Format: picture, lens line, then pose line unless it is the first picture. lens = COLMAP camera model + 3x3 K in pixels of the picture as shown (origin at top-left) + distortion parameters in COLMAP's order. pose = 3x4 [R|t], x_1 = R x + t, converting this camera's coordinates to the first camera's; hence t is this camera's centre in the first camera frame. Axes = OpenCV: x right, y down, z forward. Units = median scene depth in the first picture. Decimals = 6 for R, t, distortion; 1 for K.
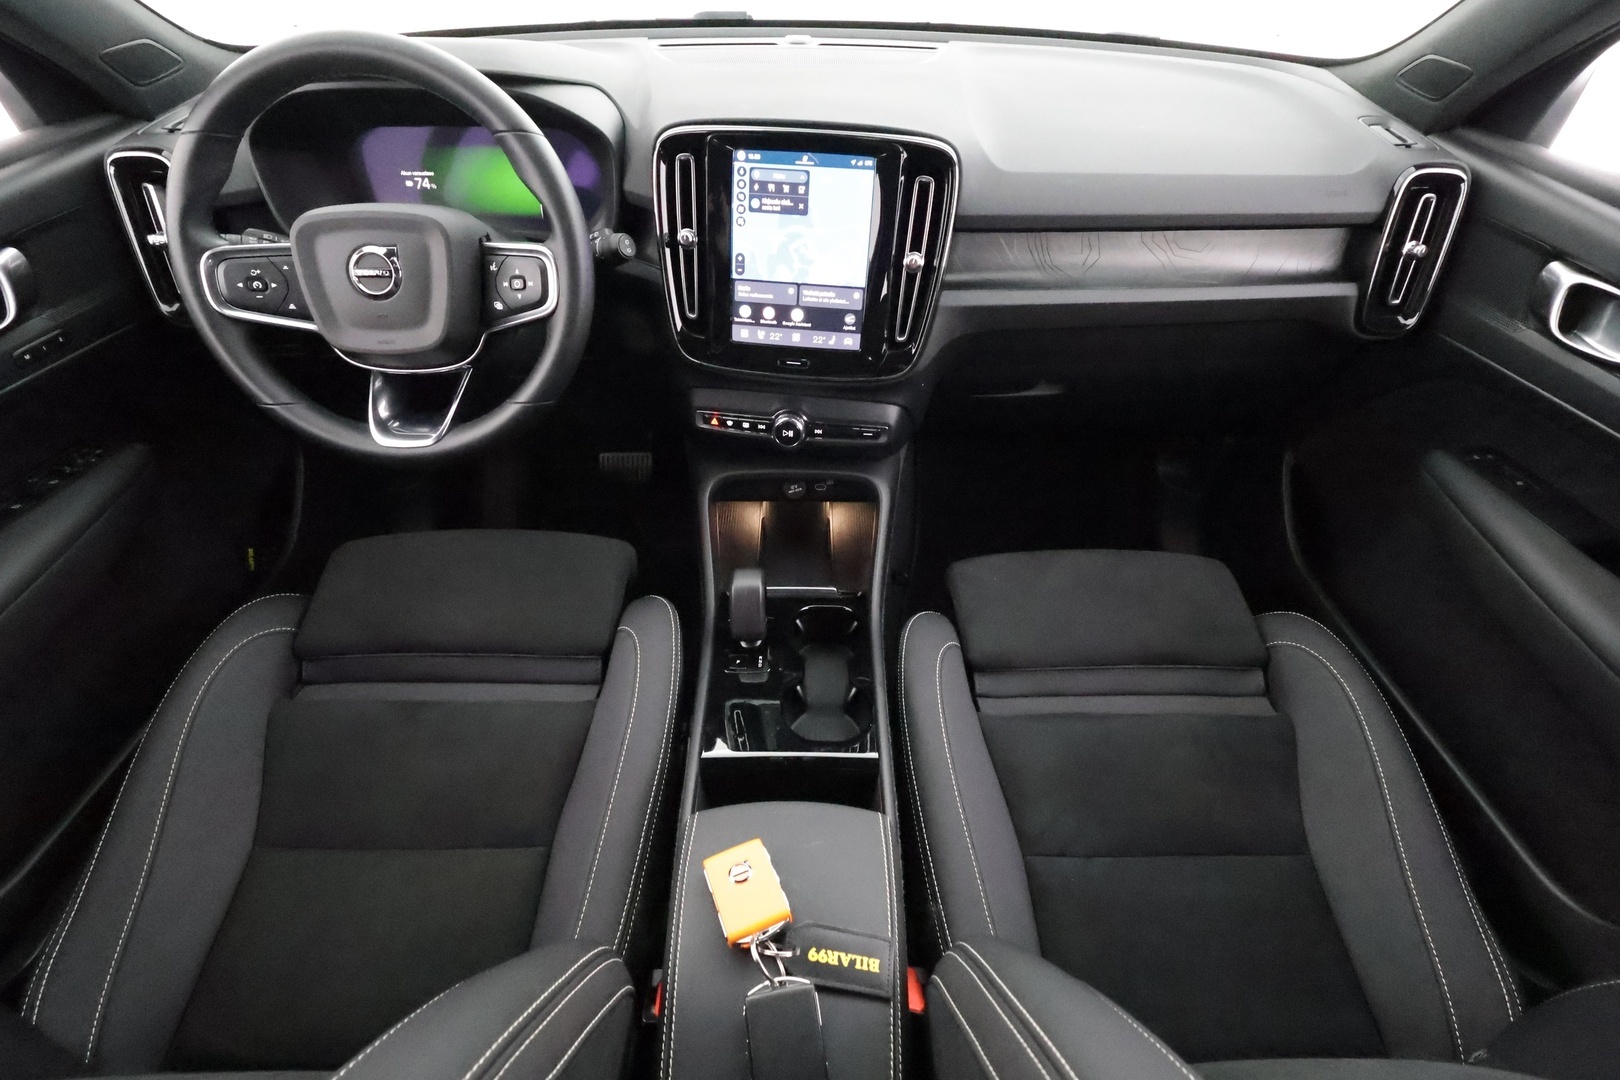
lens RADIAL K [[760.9, 0, 817.9], [0, 760.9, 539.3], [0, 0, 1]] dist [0.002296, 0.000137]
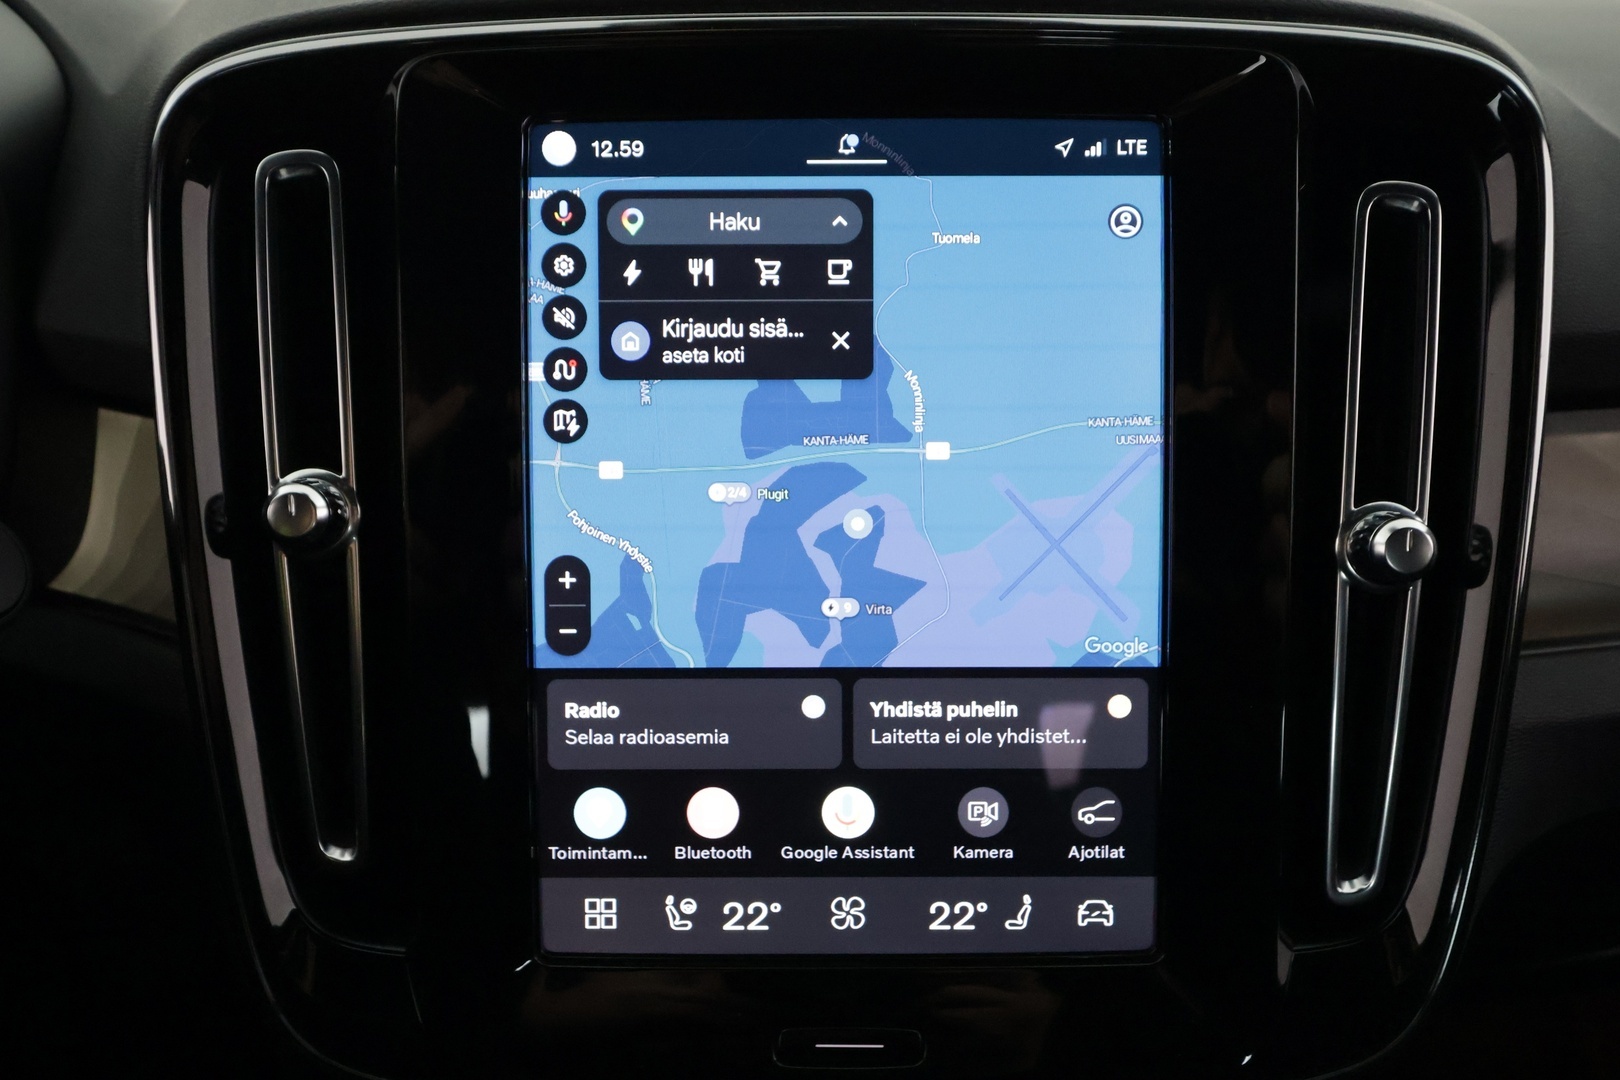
lens RADIAL K [[1320.9, 0, 814.5], [0, 1320.9, 543.2], [0, 0, 1]] dist [0.005565, -0.007020]
pose [[0.992399, -0.067351, 0.102999, -0.072616], [0.098200, 0.937833, -0.332906, -0.254243], [-0.074174, 0.340490, 0.937318, 0.658042]]
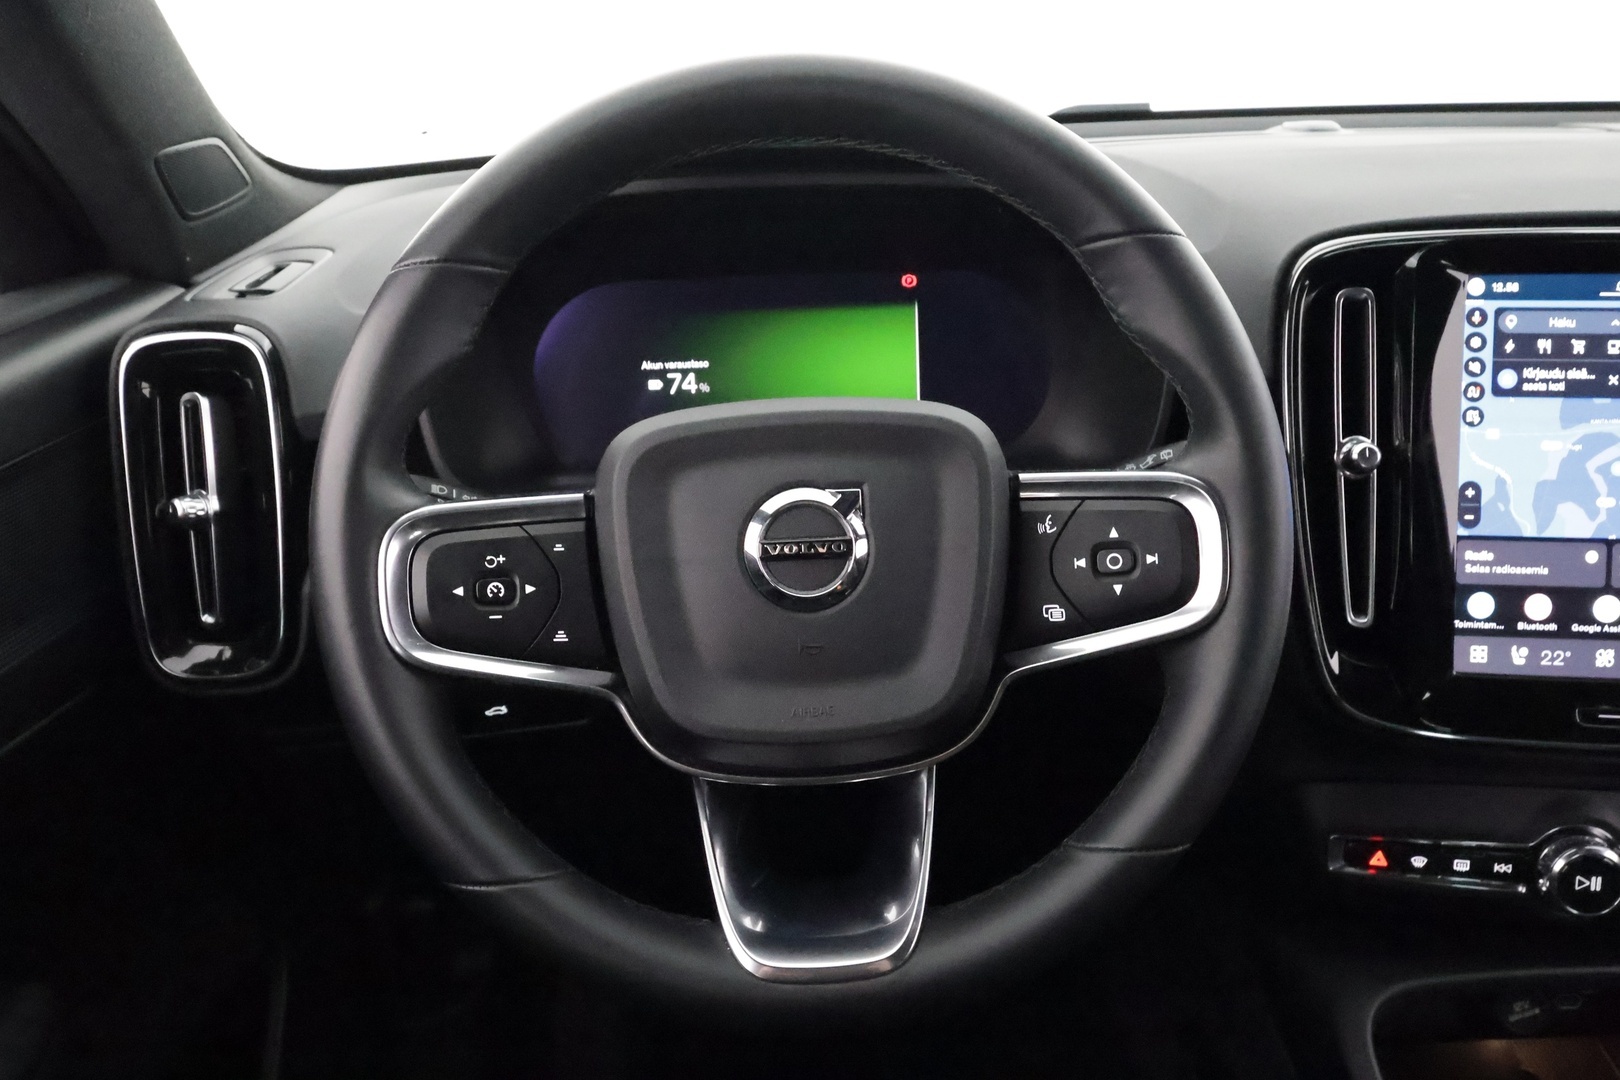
lens RADIAL K [[1320.9, 0, 814.5], [0, 1320.9, 543.2], [0, 0, 1]] dist [0.005565, -0.007020]
pose [[0.999175, -0.040611, 0.000892, -0.503674], [0.038482, 0.939310, -0.340903, -0.092392], [0.013007, 0.340656, 0.940098, 0.278609]]
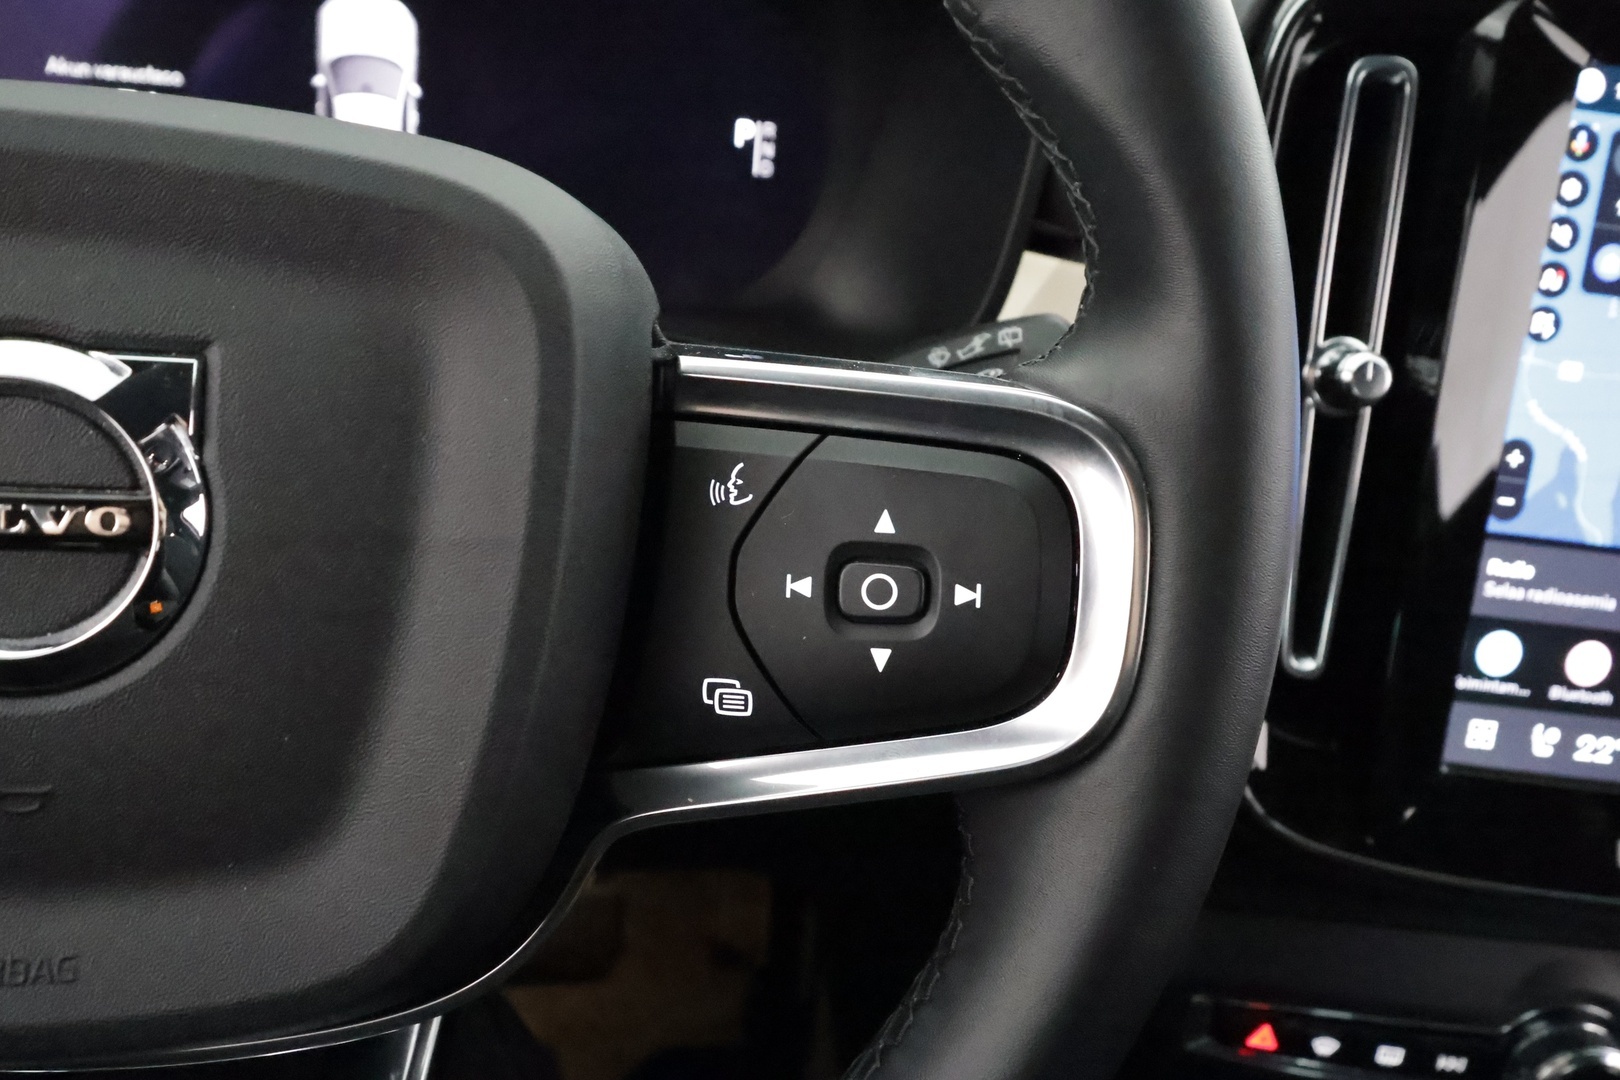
lens RADIAL K [[1278.7, 0, 810.0], [0, 1278.7, 540.0], [0, 0, 1]] dist [0.001393, -0.000217]
pose [[0.988330, 0.039138, 0.147216, -0.408395], [-0.006251, 0.976036, -0.217521, -0.254313], [-0.152202, 0.214062, 0.964890, 0.644365]]
